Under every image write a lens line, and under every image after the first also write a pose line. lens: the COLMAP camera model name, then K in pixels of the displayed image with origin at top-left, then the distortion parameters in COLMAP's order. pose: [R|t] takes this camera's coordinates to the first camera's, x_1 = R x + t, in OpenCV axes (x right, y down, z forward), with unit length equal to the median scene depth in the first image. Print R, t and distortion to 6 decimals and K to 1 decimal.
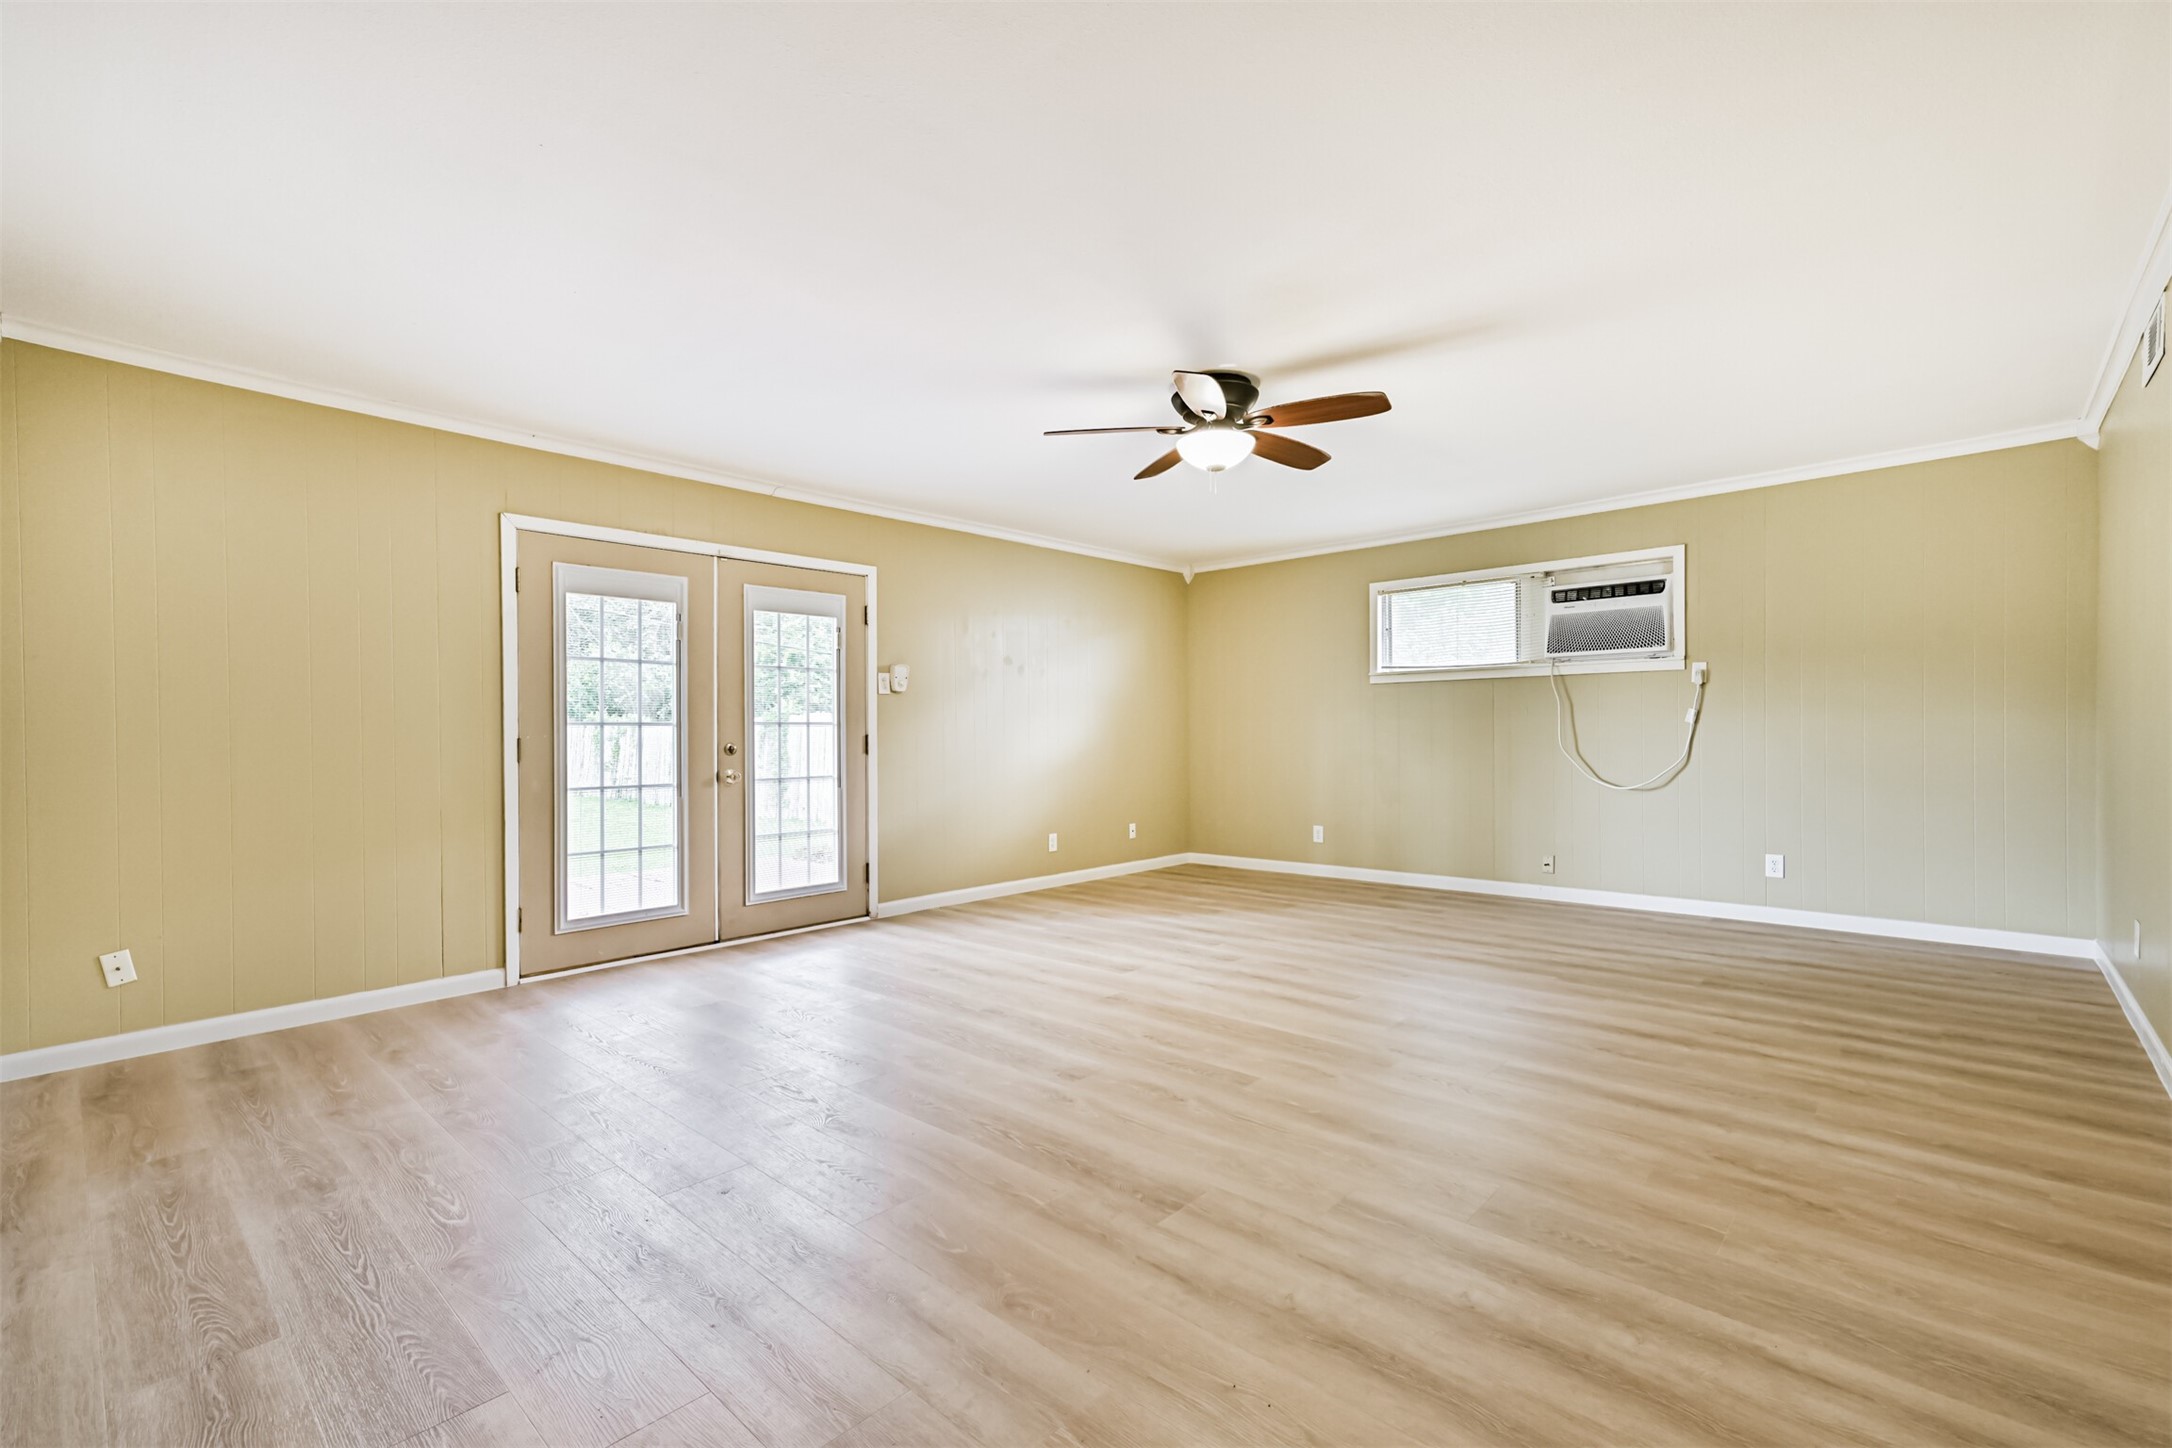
lens RADIAL K [[949.8, 0, 1084.4], [0, 949.8, 734.1], [0, 0, 1]] dist [0.011806, -0.000083]
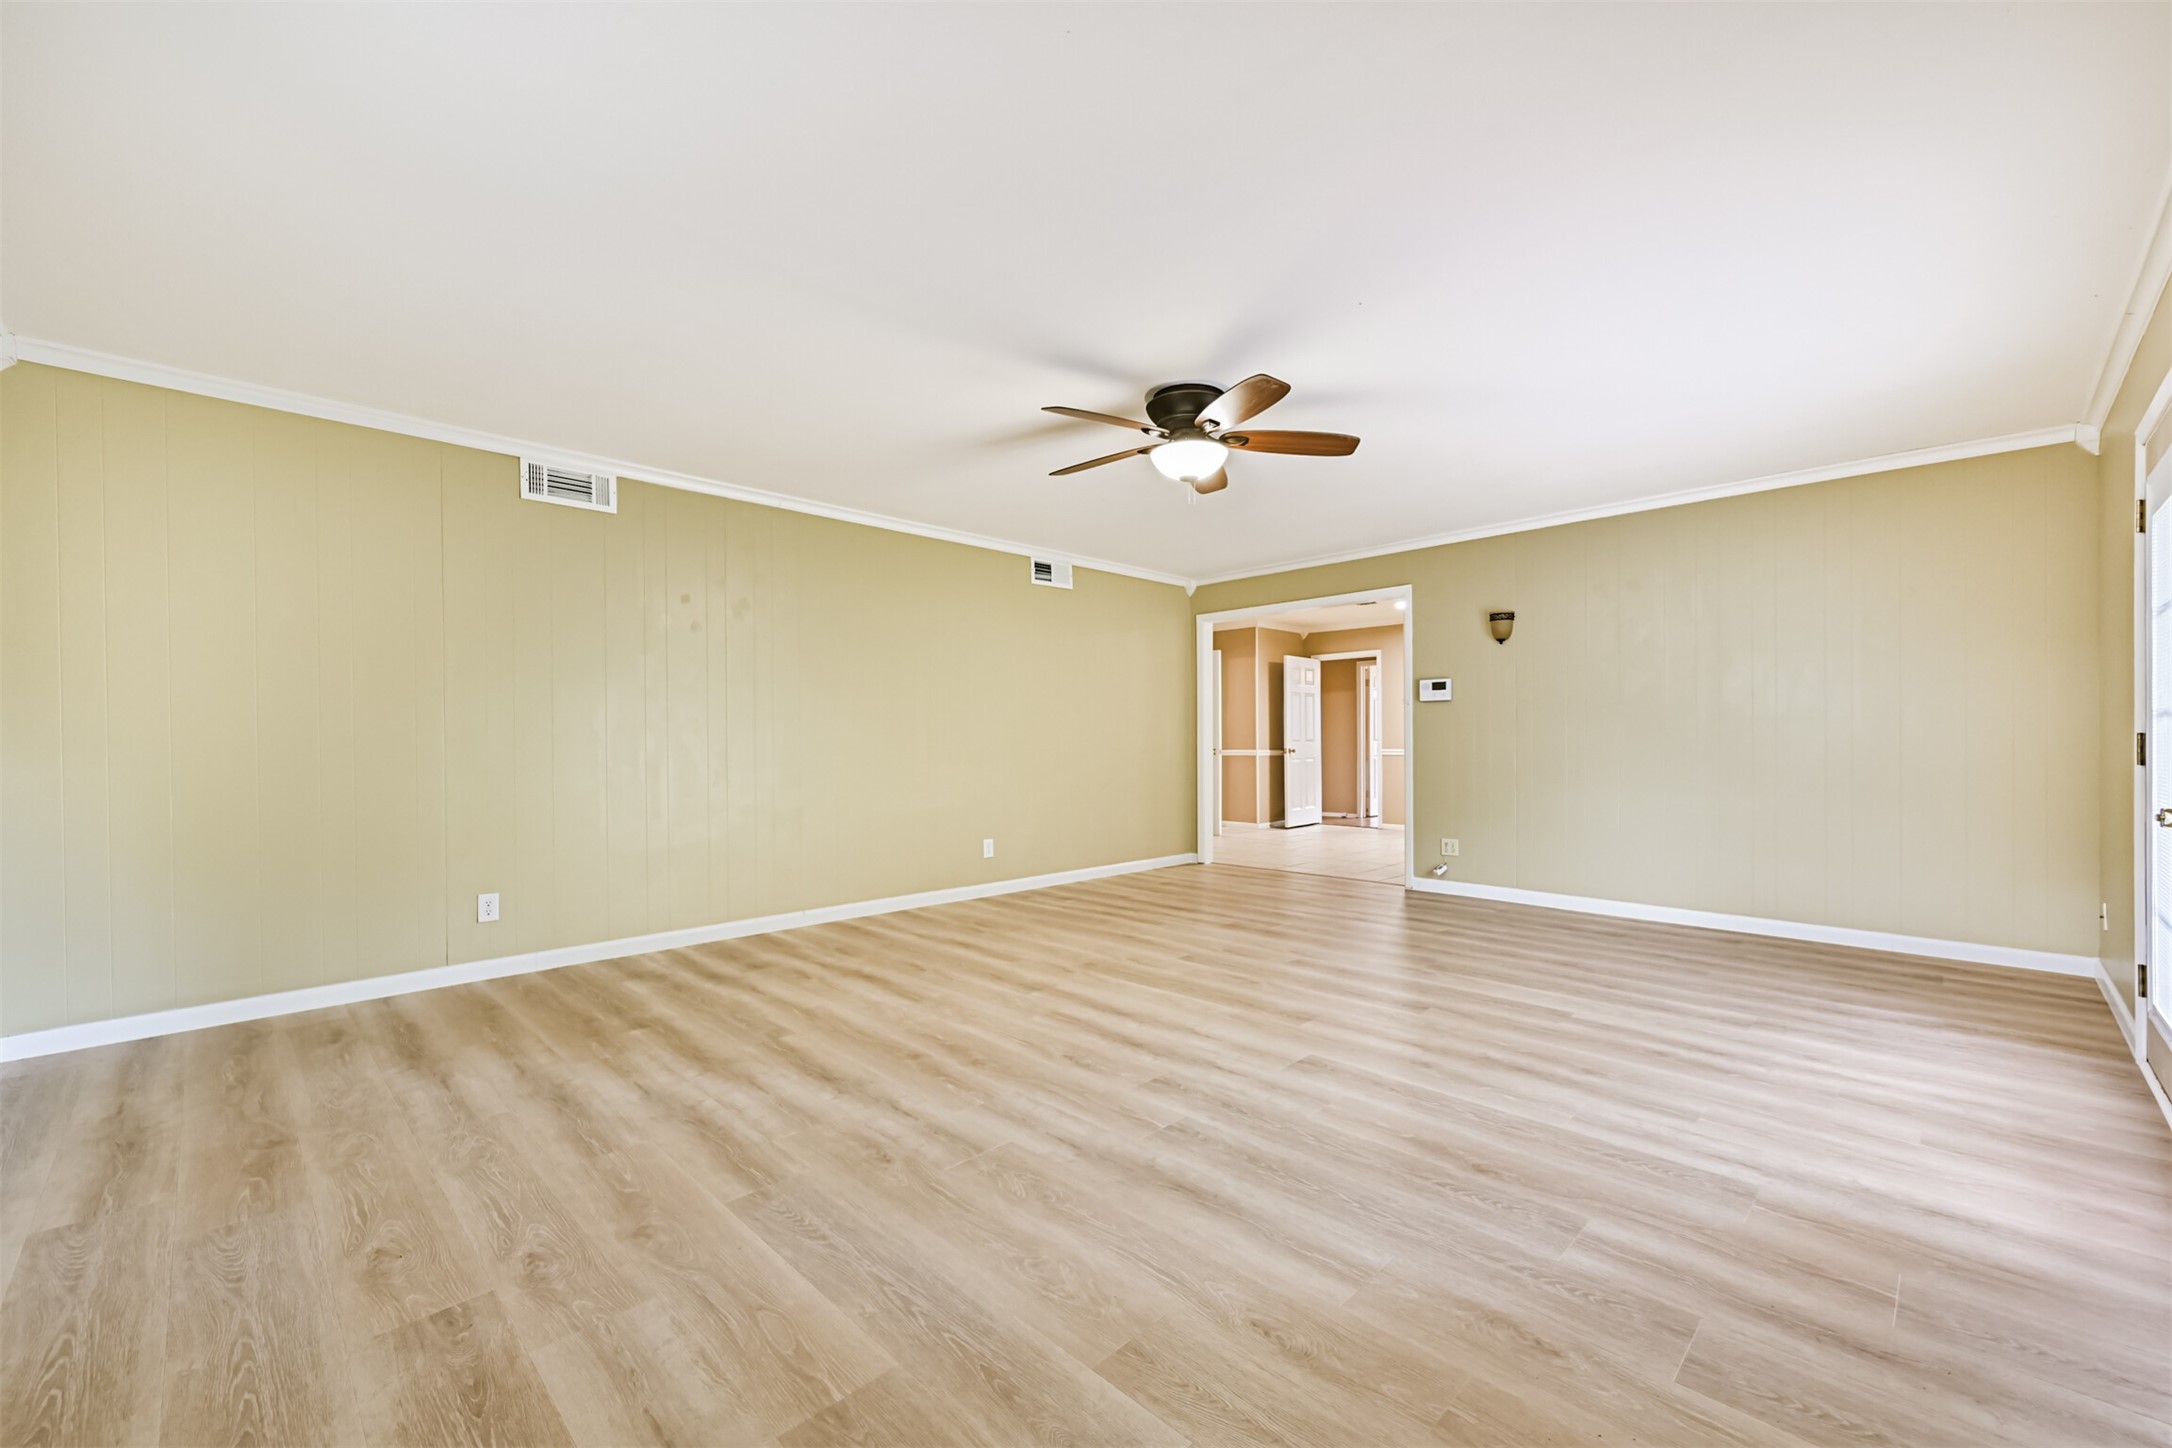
lens RADIAL K [[879.4, 0, 1107.4], [0, 879.4, 743.7], [0, 0, 1]] dist [0.009223, -0.001167]
pose [[-0.999732, 0.013911, 0.018481, 0.153394], [0.014168, 0.999803, 0.013872, -0.007294], [-0.018284, 0.014130, -0.999733, 1.404588]]
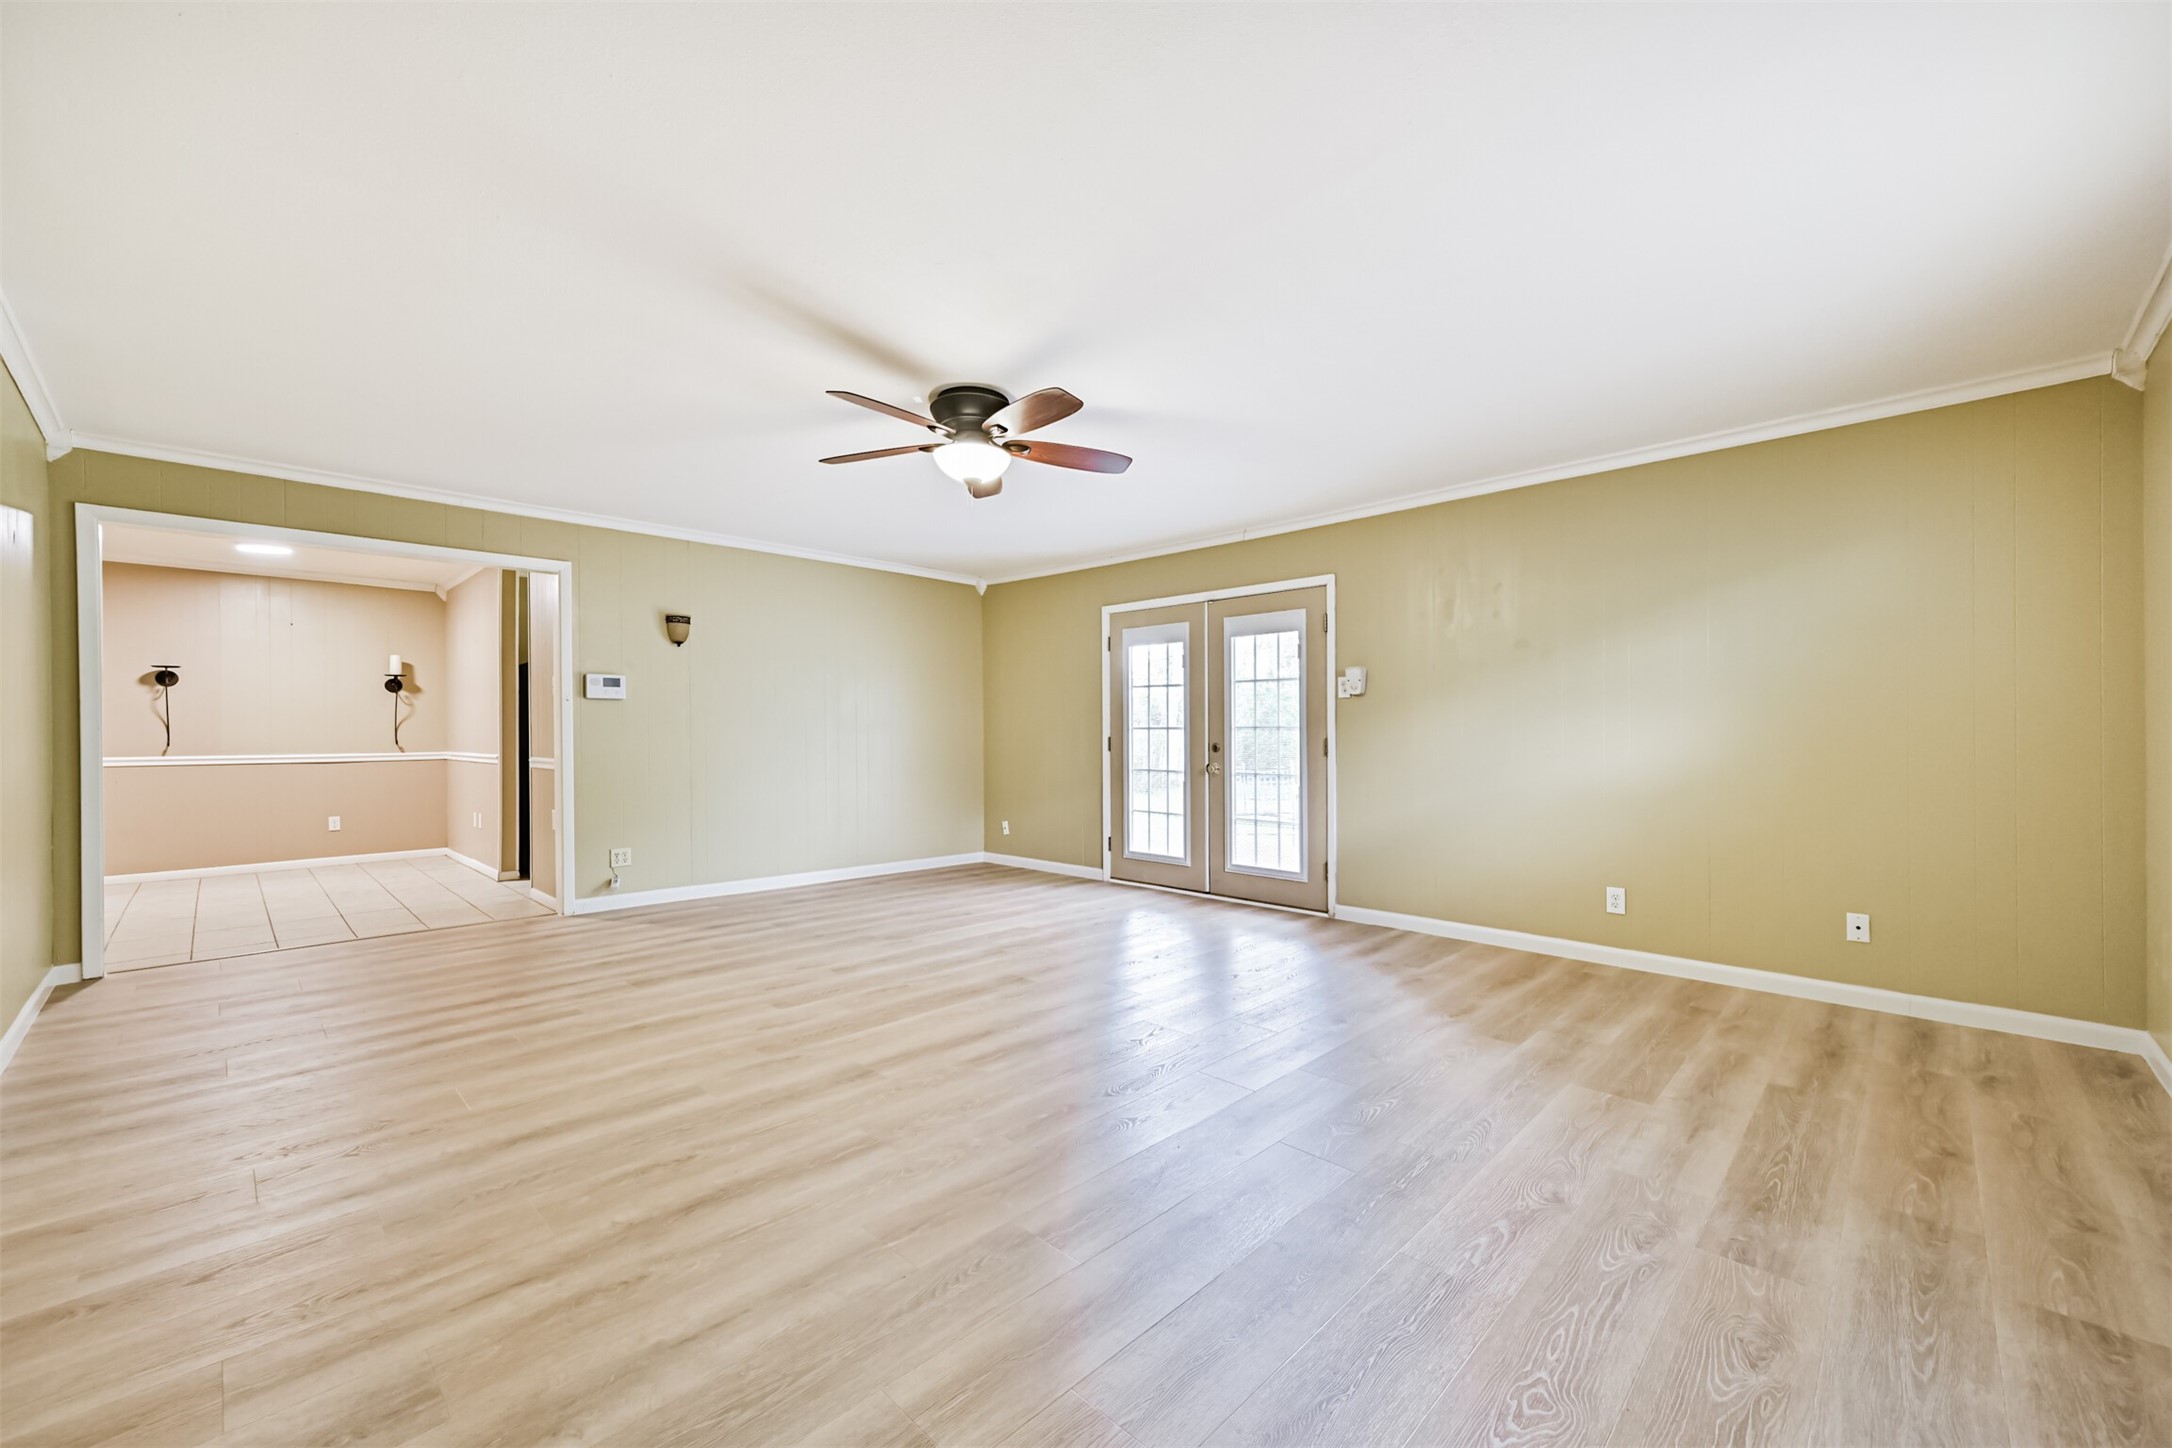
lens RADIAL K [[844.0, 0, 1099.0], [0, 844.0, 731.6], [0, 0, 1]] dist [0.000490, 0.000594]
pose [[-0.014376, 0.004596, -0.999886, 0.751420], [-0.005931, 0.999971, 0.004682, -0.010164], [0.999879, 0.005997, -0.014348, 0.828538]]
